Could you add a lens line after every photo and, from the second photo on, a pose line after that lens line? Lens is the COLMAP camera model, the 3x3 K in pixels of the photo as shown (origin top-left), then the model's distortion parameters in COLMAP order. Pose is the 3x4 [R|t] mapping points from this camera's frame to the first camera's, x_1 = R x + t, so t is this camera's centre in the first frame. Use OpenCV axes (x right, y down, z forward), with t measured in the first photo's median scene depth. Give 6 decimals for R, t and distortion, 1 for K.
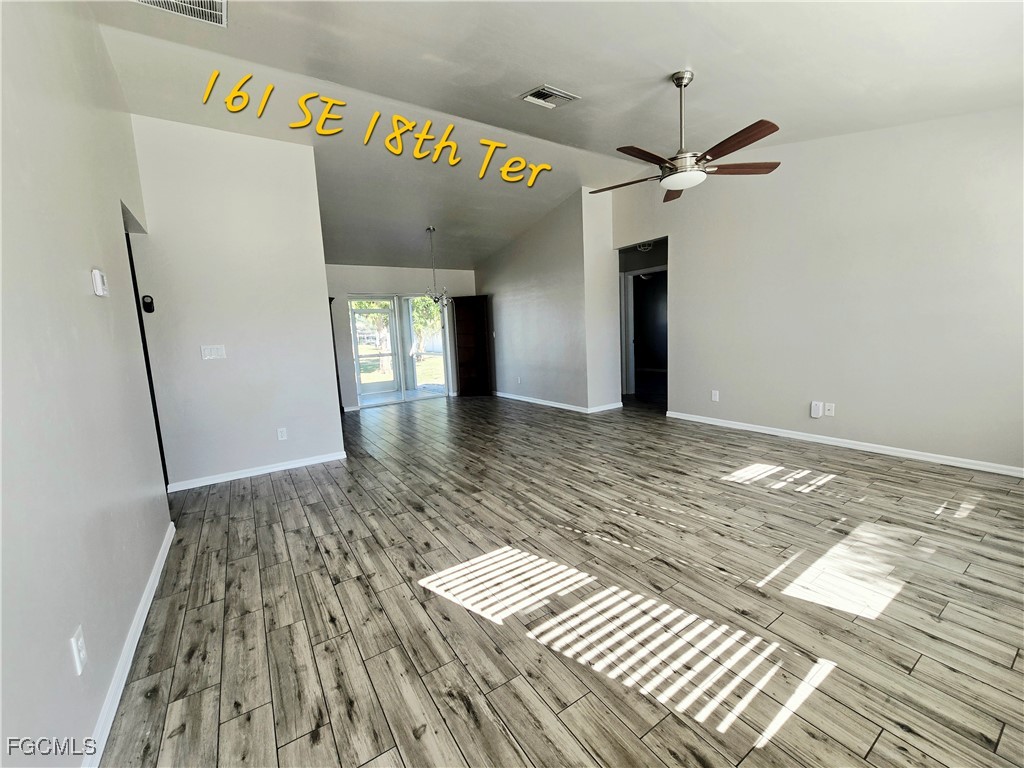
lens RADIAL K [[417.0, 0, 515.4], [0, 417.0, 382.2], [0, 0, 1]] dist [-0.000761, 0.000209]
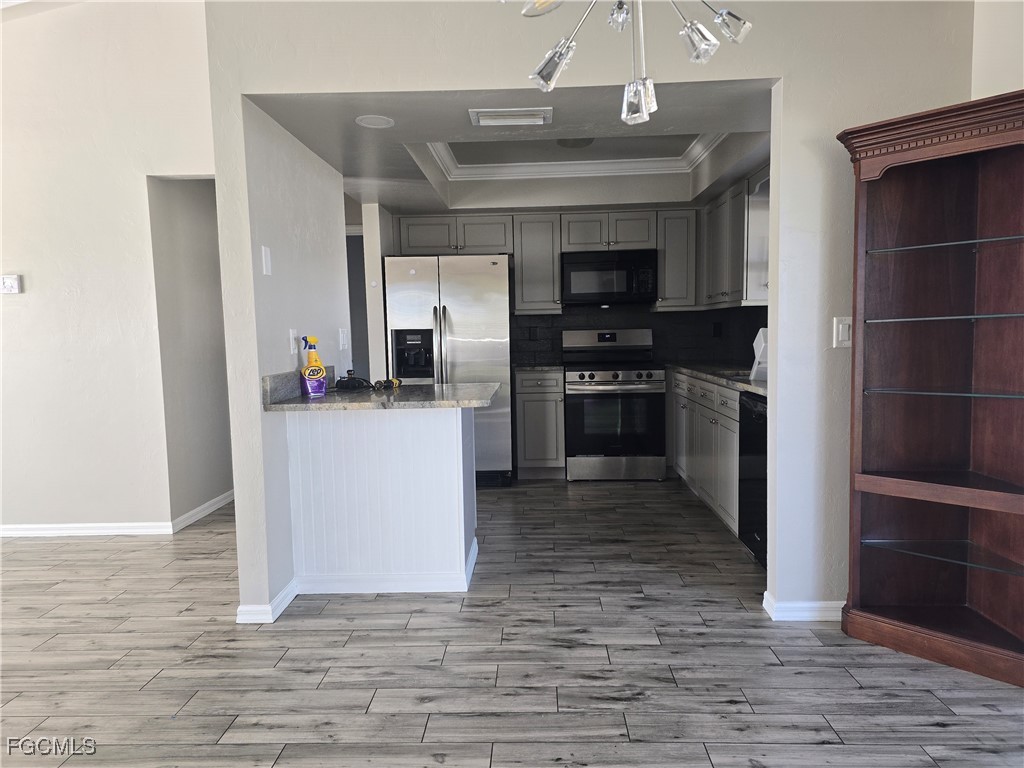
lens RADIAL K [[677.6, 0, 517.7], [0, 677.6, 384.7], [0, 0, 1]] dist [0.083353, -0.075305]
pose [[-0.578464, 0.126616, -0.805821, -0.075339], [-0.051258, 0.980285, 0.190825, -0.251366], [0.814096, 0.151690, -0.560570, 2.117483]]
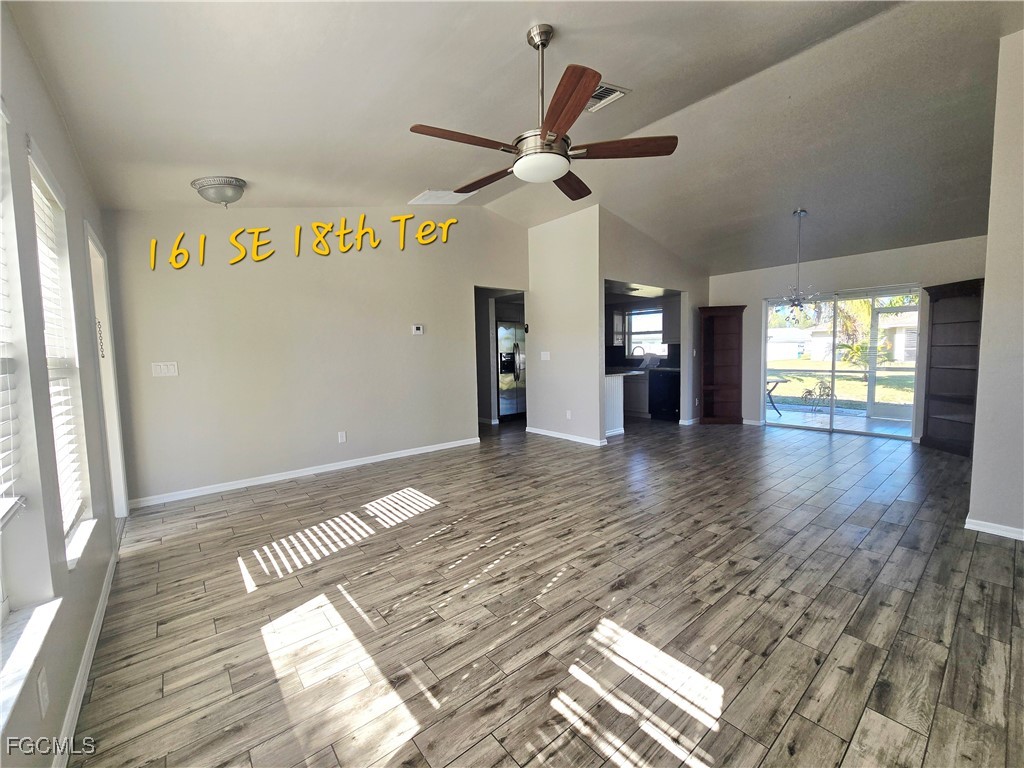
lens RADIAL K [[419.5, 0, 512.9], [0, 419.5, 381.9], [0, 0, 1]] dist [-0.002227, -0.000533]
pose [[0.101161, 0.117849, -0.987865, 1.058287], [-0.107703, 0.988421, 0.106886, -0.154522], [0.989023, 0.095583, 0.112682, 0.795463]]
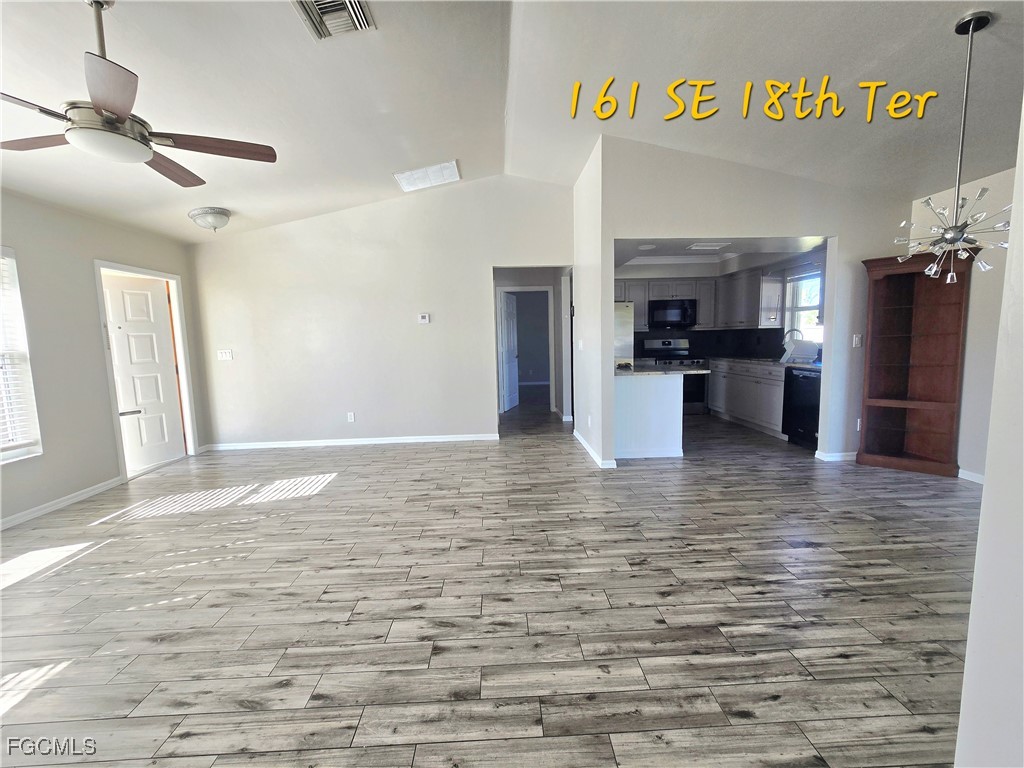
lens RADIAL K [[419.5, 0, 512.9], [0, 419.5, 381.9], [0, 0, 1]] dist [-0.002227, -0.000533]
pose [[-0.520917, 0.148310, -0.840625, 0.608069], [-0.056191, 0.976697, 0.207137, -0.254405], [0.851756, 0.155137, -0.500444, 1.724085]]
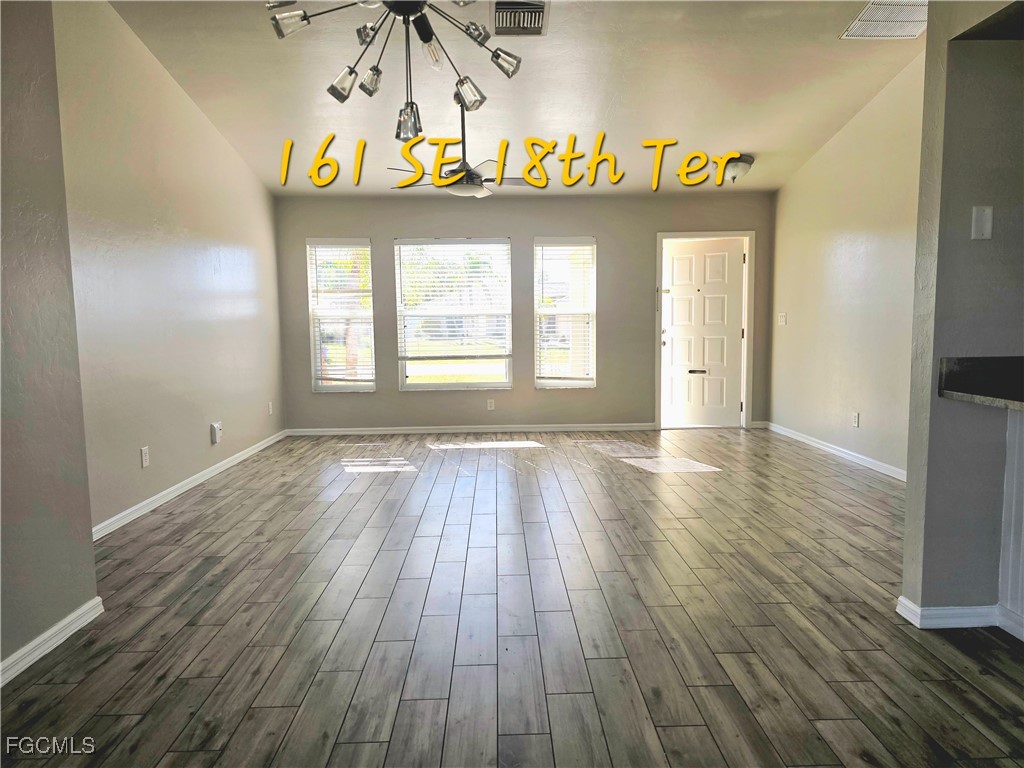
lens RADIAL K [[677.6, 0, 517.7], [0, 677.6, 384.7], [0, 0, 1]] dist [0.083353, -0.075305]
pose [[-0.848877, 0.007257, 0.528541, -0.608719], [0.118126, 0.977223, 0.176301, -0.243184], [-0.515223, 0.212093, -0.830399, 2.267806]]
